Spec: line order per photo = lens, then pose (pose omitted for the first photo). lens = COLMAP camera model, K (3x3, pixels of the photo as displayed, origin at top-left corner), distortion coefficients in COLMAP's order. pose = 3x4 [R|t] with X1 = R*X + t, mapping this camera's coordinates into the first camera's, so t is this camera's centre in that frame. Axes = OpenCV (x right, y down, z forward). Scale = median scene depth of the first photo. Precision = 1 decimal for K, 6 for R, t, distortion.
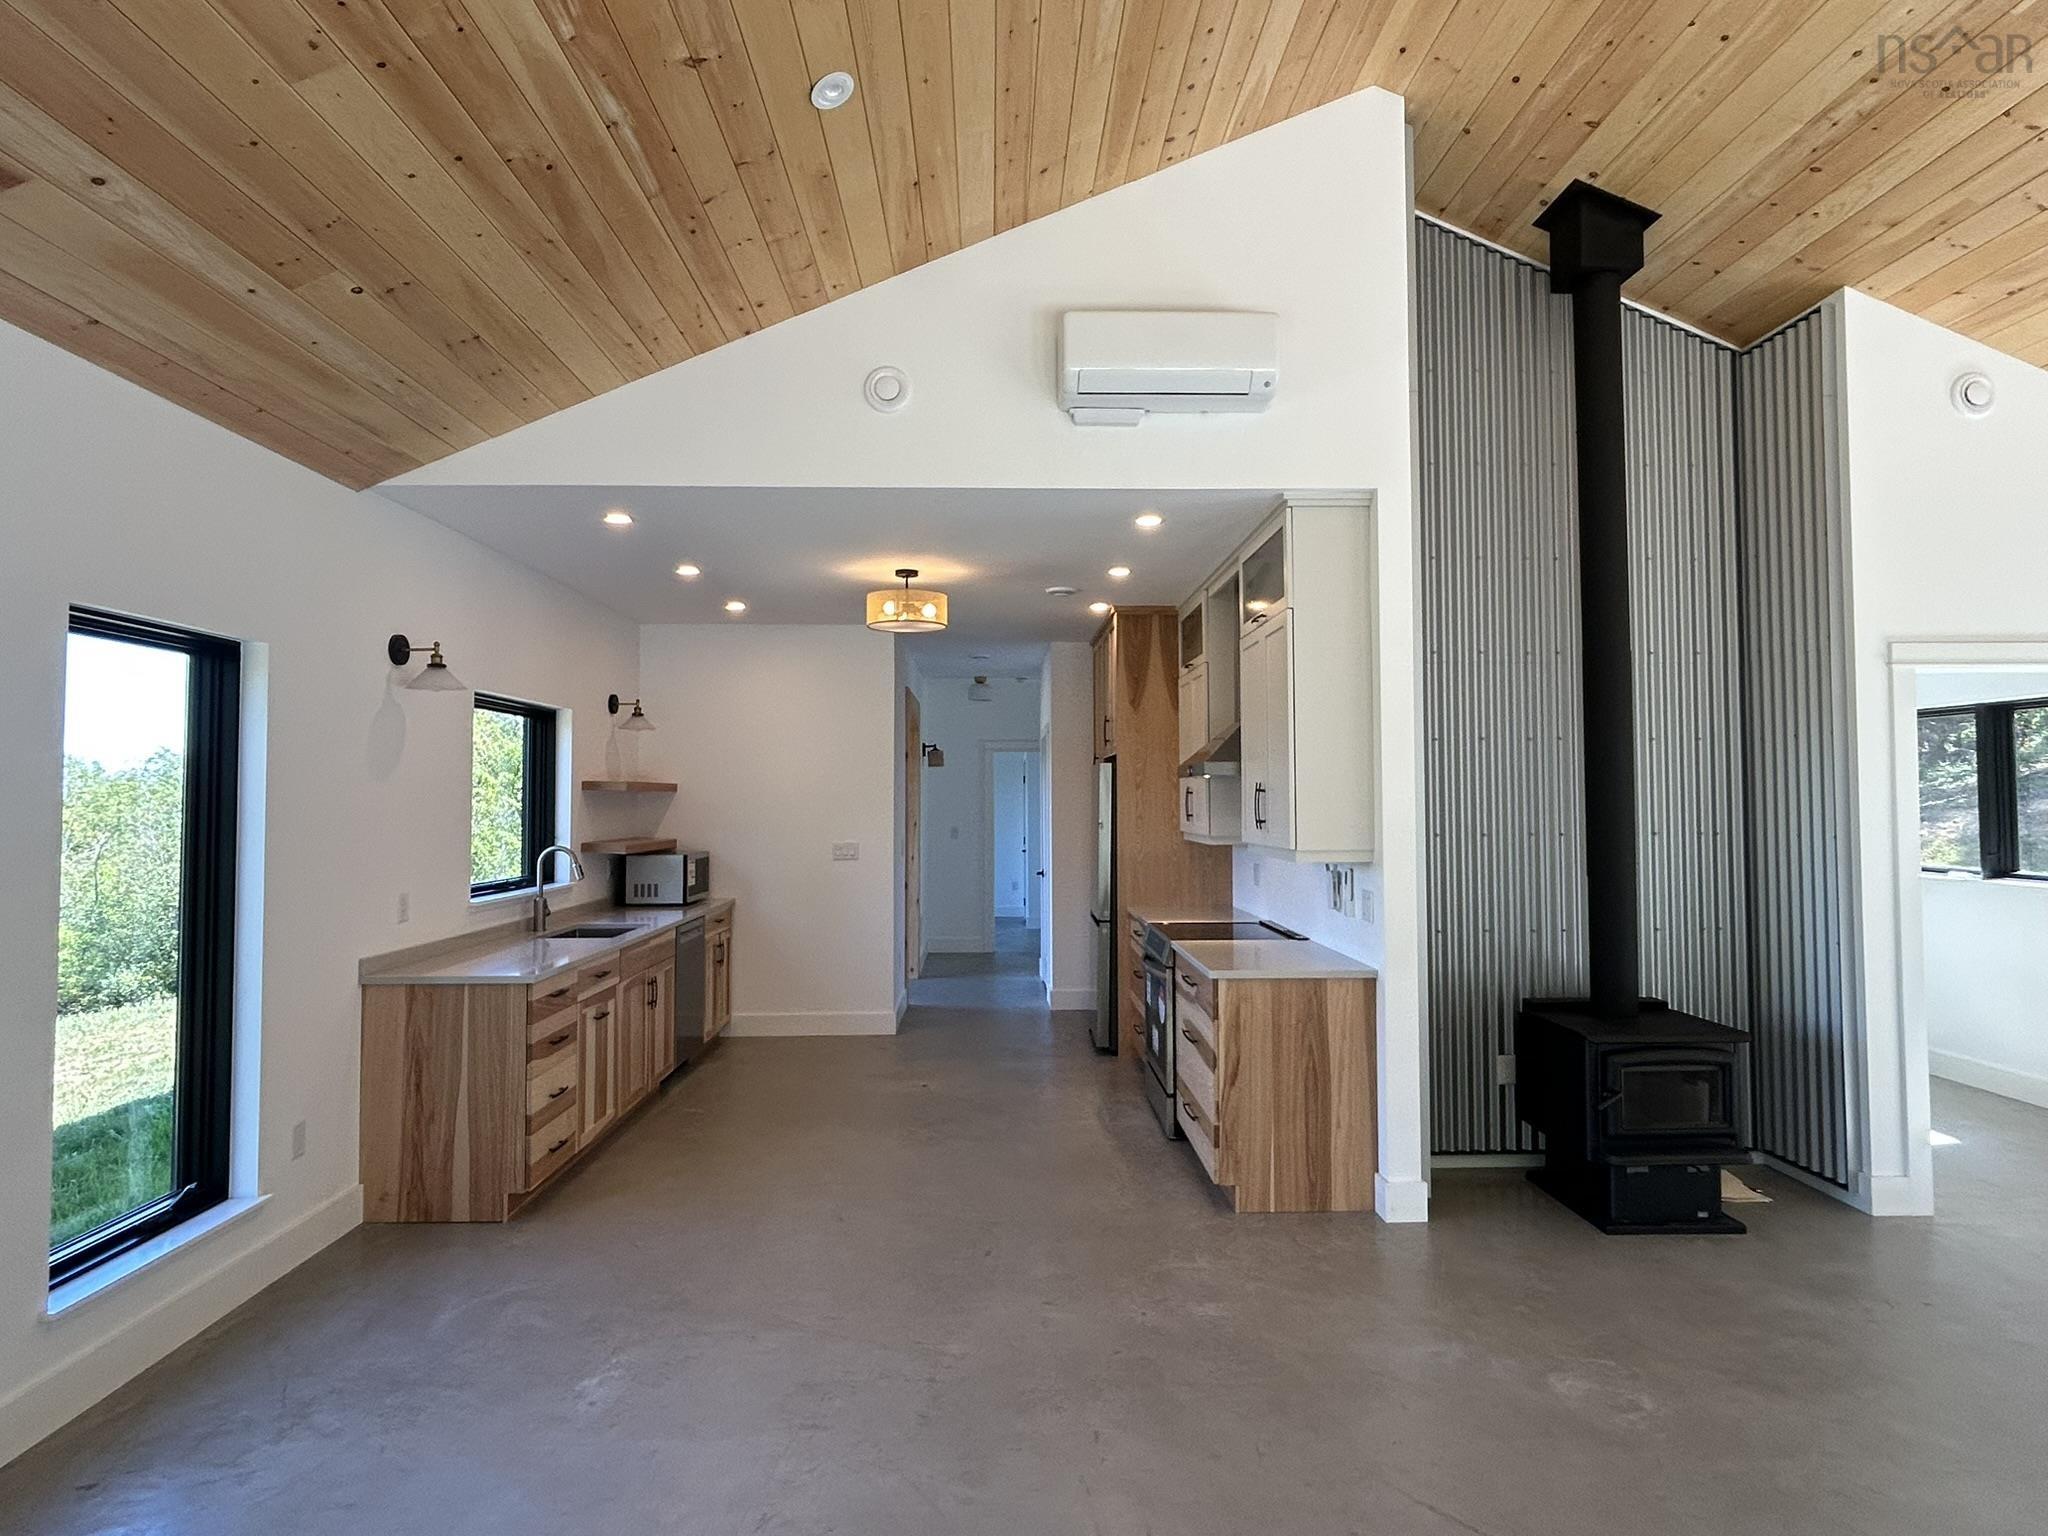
lens RADIAL K [[1117.3, 0, 1021.6], [0, 1117.3, 758.0], [0, 0, 1]] dist [-0.001997, 0.000617]
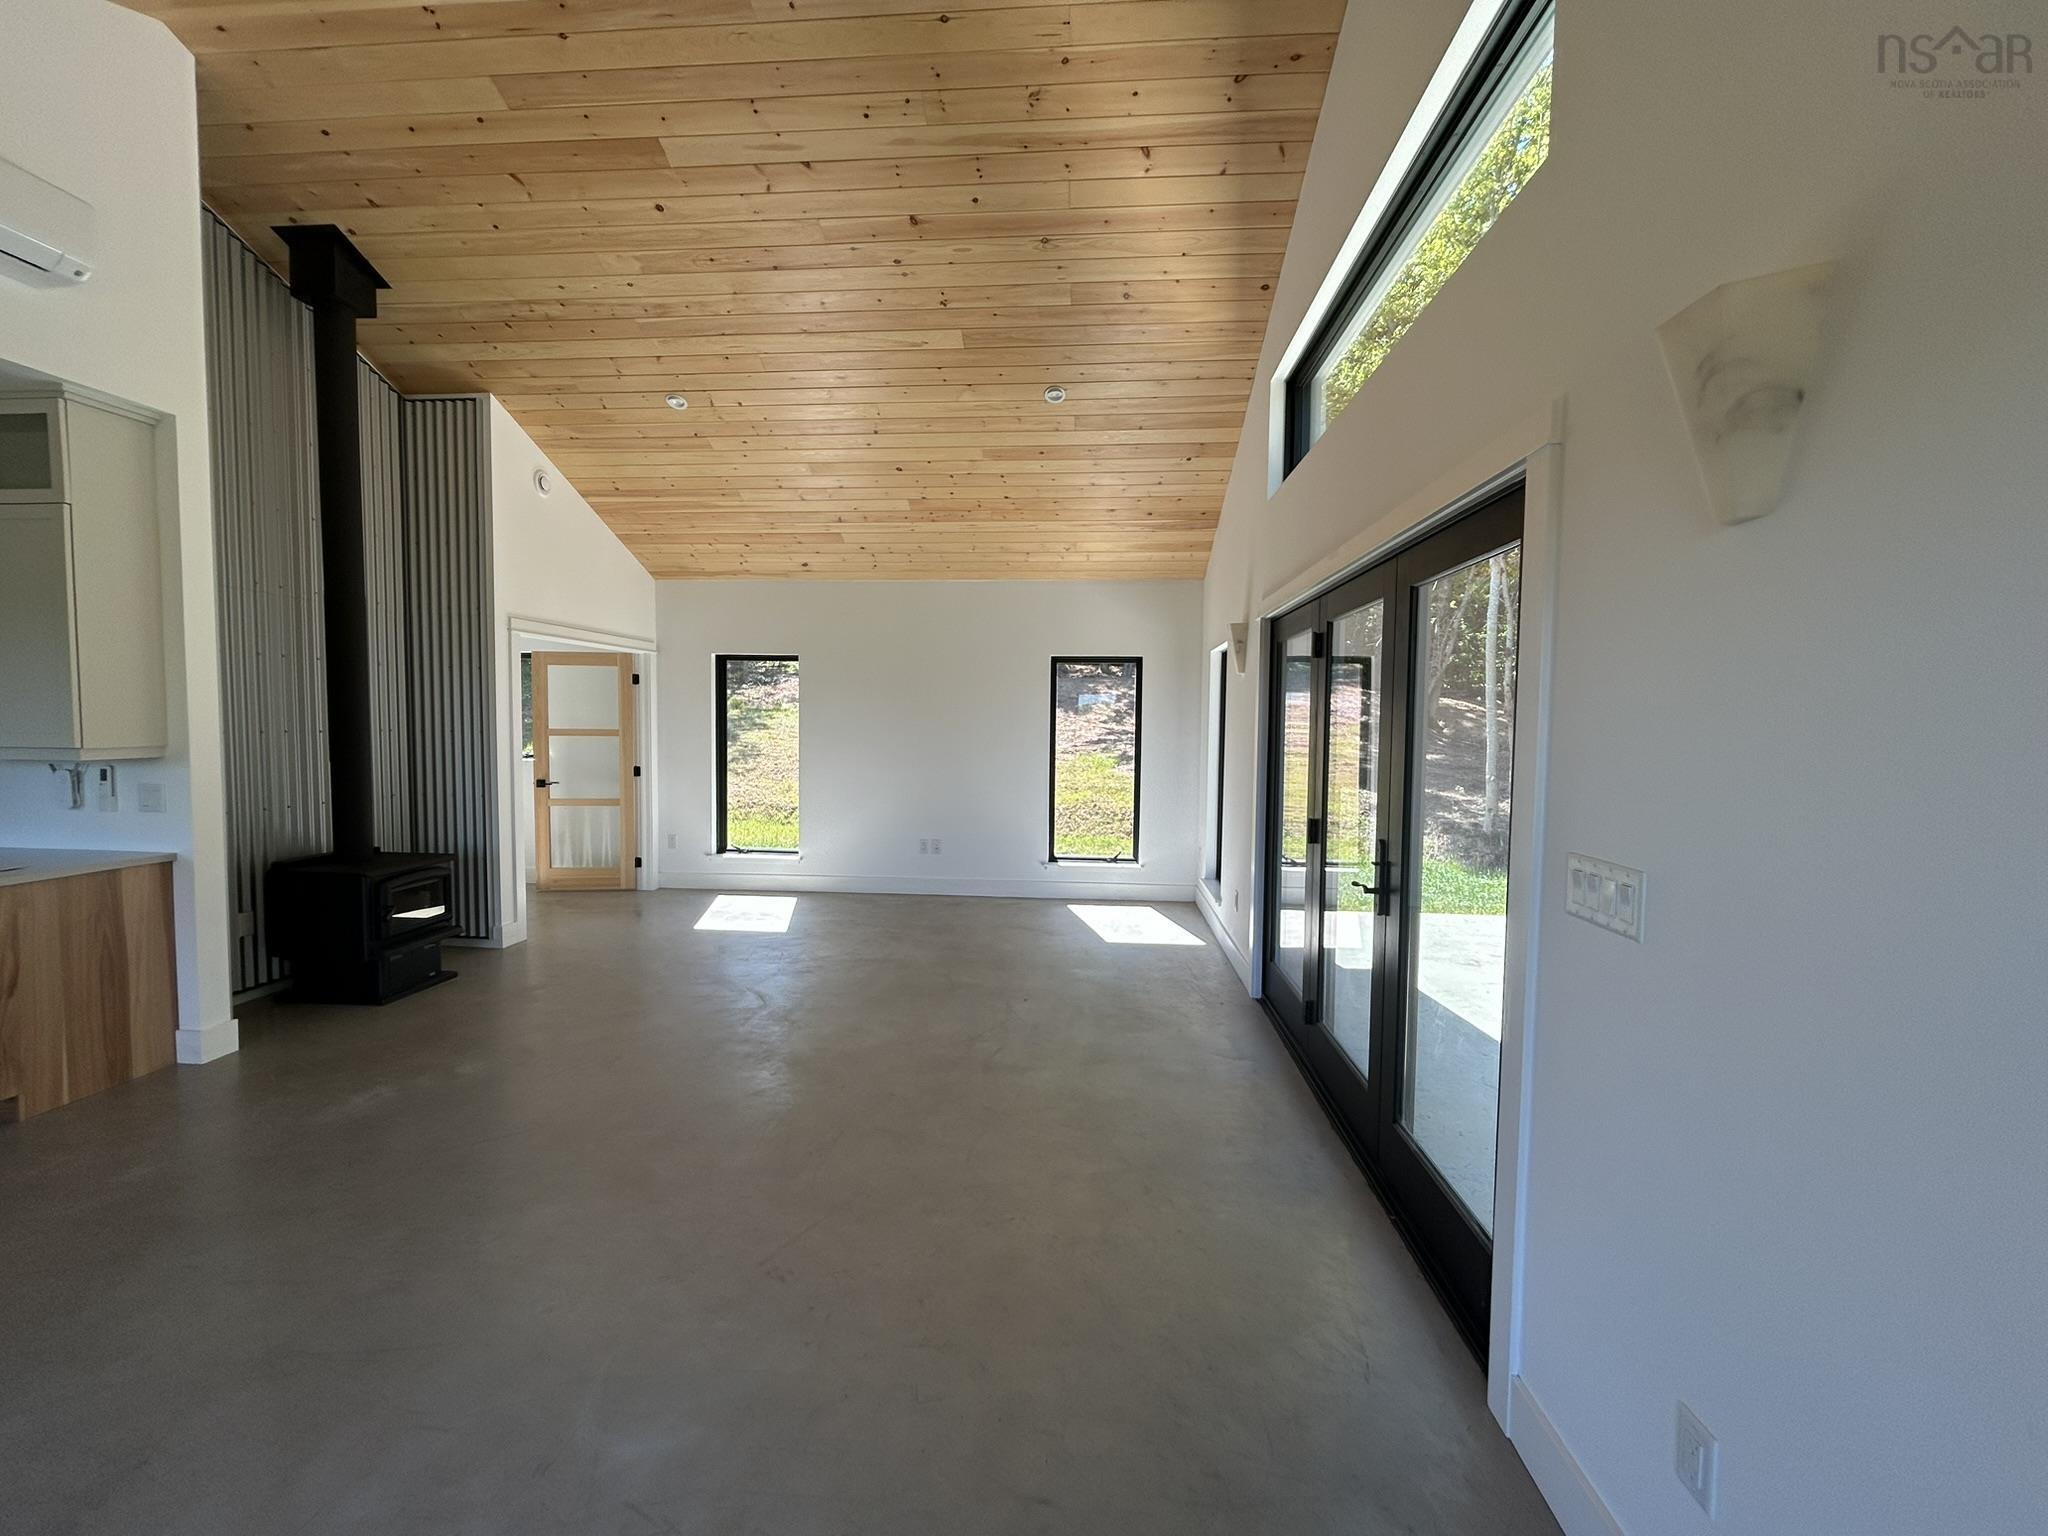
lens RADIAL K [[832.2, 0, 1020.6], [0, 832.2, 763.5], [0, 0, 1]] dist [0.000246, 0.000027]
pose [[0.106281, -0.045699, 0.993285, -0.417841], [-0.050394, 0.997412, 0.051281, 0.015351], [-0.993058, -0.055506, 0.103703, 0.077439]]
